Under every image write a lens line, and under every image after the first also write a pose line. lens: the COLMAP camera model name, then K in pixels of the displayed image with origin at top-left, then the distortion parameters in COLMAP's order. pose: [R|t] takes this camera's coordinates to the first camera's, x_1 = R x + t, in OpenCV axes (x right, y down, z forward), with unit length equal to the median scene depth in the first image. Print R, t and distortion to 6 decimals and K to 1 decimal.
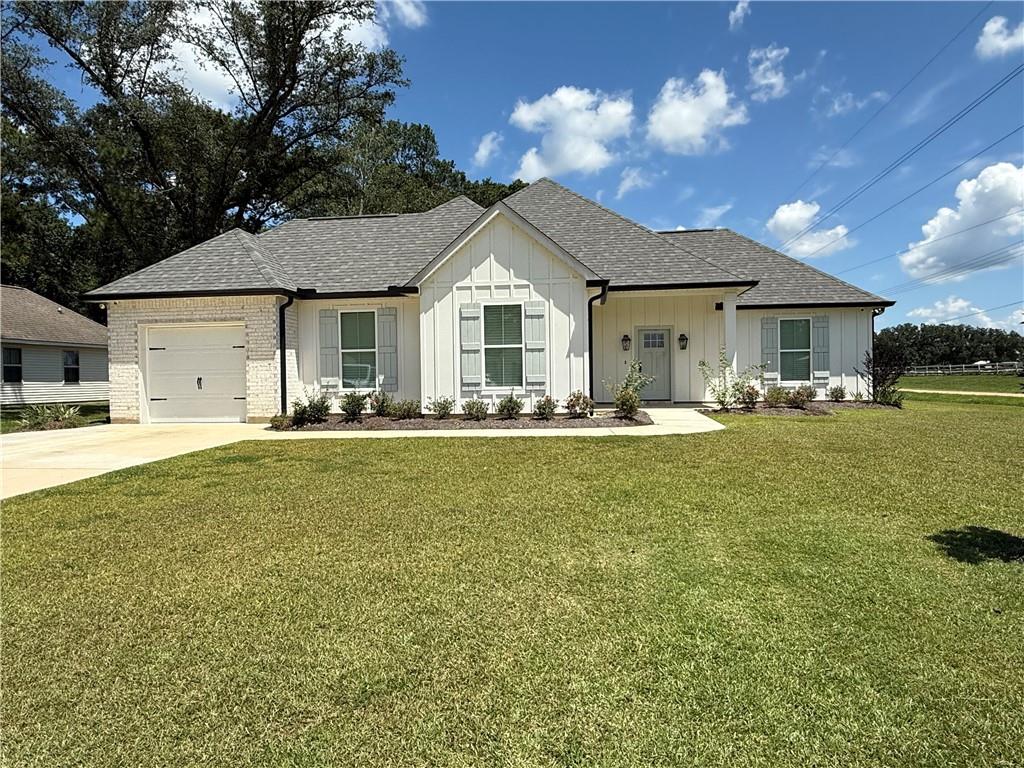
lens RADIAL K [[661.2, 0, 511.8], [0, 661.2, 383.2], [0, 0, 1]] dist [-0.022991, 0.001939]
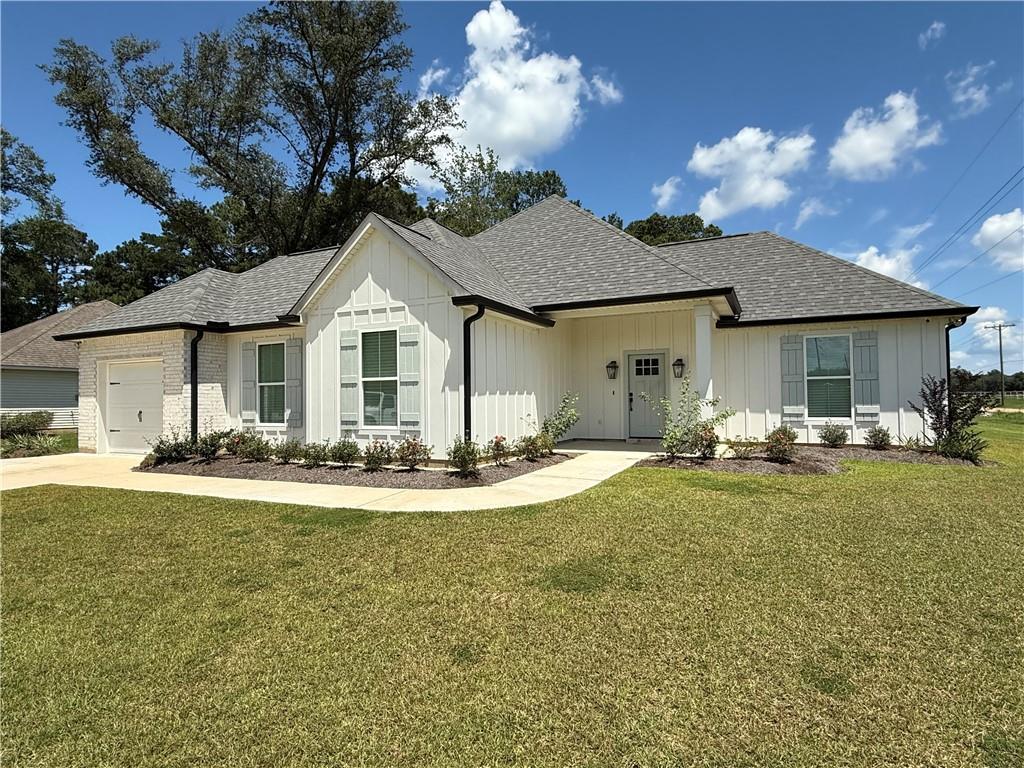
lens RADIAL K [[563.1, 0, 511.7], [0, 563.1, 386.9], [0, 0, 1]] dist [-0.020628, 0.003223]
pose [[0.948325, -0.004056, -0.317275, 0.314645], [-0.004217, 0.999669, -0.025384, -0.022658], [0.317273, 0.025410, 0.947994, 0.294546]]
